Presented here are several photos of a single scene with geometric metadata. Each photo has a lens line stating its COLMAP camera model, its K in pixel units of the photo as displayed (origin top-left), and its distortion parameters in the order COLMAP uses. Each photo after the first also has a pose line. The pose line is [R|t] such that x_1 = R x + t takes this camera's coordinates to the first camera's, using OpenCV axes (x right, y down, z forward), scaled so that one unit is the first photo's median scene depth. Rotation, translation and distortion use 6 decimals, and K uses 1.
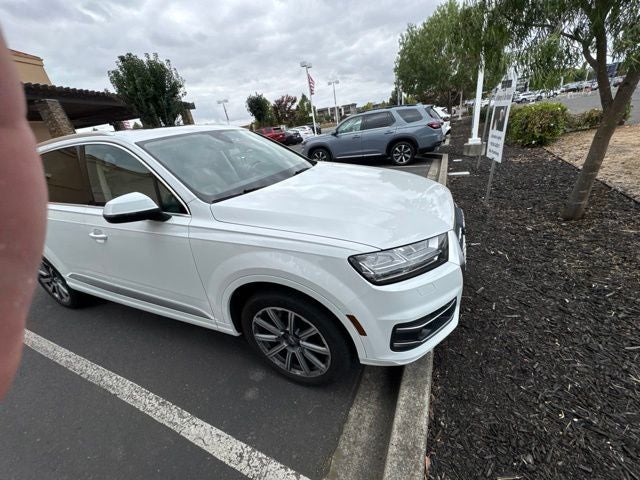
lens RADIAL K [[256.1, 0, 319.8], [0, 256.1, 239.3], [0, 0, 1]] dist [-0.004047, 0.000598]
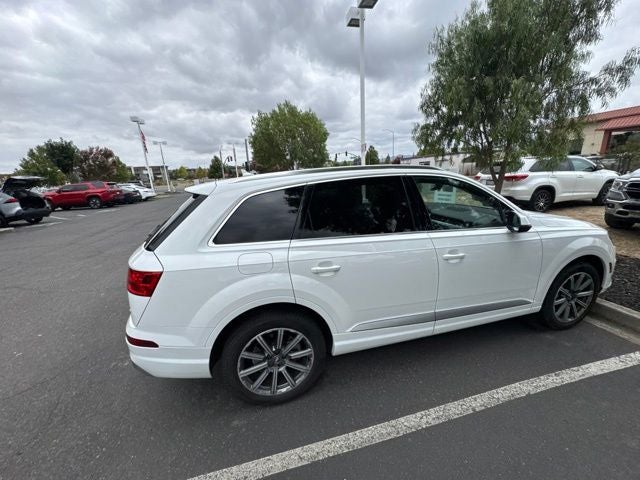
lens RADIAL K [[256.1, 0, 320.7], [0, 256.1, 238.4], [0, 0, 1]] dist [-0.004047, 0.000598]
pose [[0.781415, -0.061412, 0.620982, -1.326187], [0.204922, 0.965210, -0.162410, -0.016969], [-0.589405, 0.254162, 0.766814, 0.331561]]
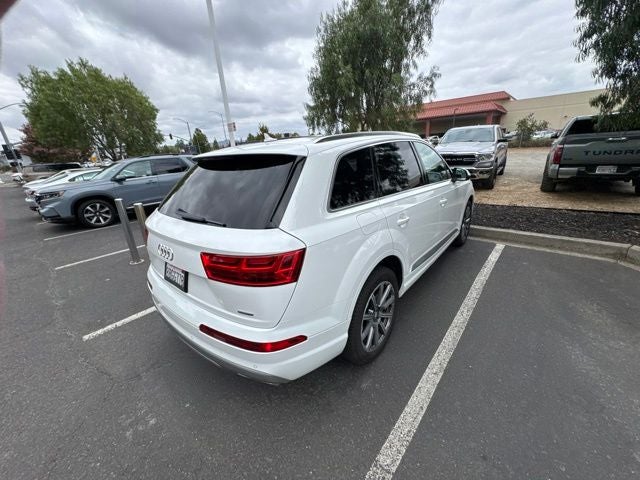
lens RADIAL K [[256.1, 0, 320.5], [0, 256.1, 238.0], [0, 0, 1]] dist [-0.004047, 0.000598]
pose [[0.283675, -0.204135, 0.936940, -1.678985], [0.413445, 0.907633, 0.072572, -0.147529], [-0.865212, 0.366786, 0.341871, 0.800179]]
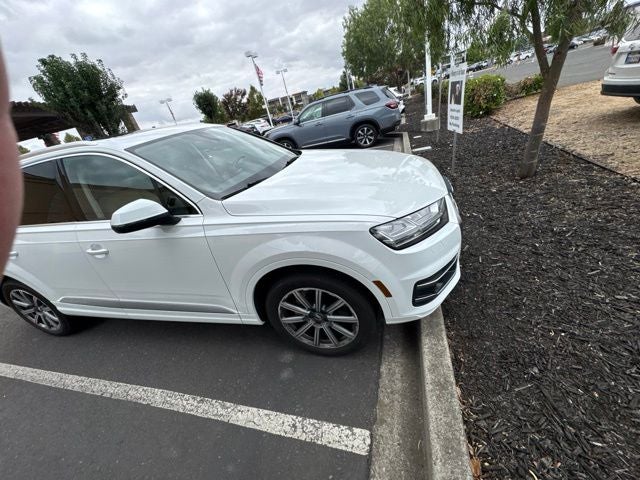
lens RADIAL K [[256.1, 0, 319.8], [0, 256.1, 239.5], [0, 0, 1]] dist [-0.004047, 0.000598]
pose [[0.982675, -0.148788, 0.110512, -0.097685], [0.144828, 0.988519, 0.043079, 0.015466], [-0.115653, -0.026327, 0.992941, -0.033707]]
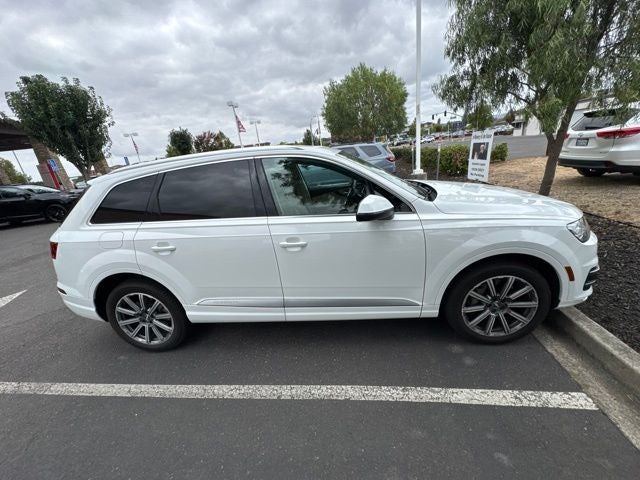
lens RADIAL K [[256.1, 0, 320.1], [0, 256.1, 239.1], [0, 0, 1]] dist [-0.004047, 0.000598]
pose [[0.949850, -0.079148, 0.302523, -0.723779], [0.117229, 0.987012, -0.109843, 0.061085], [-0.289900, 0.139799, 0.946792, 0.008014]]
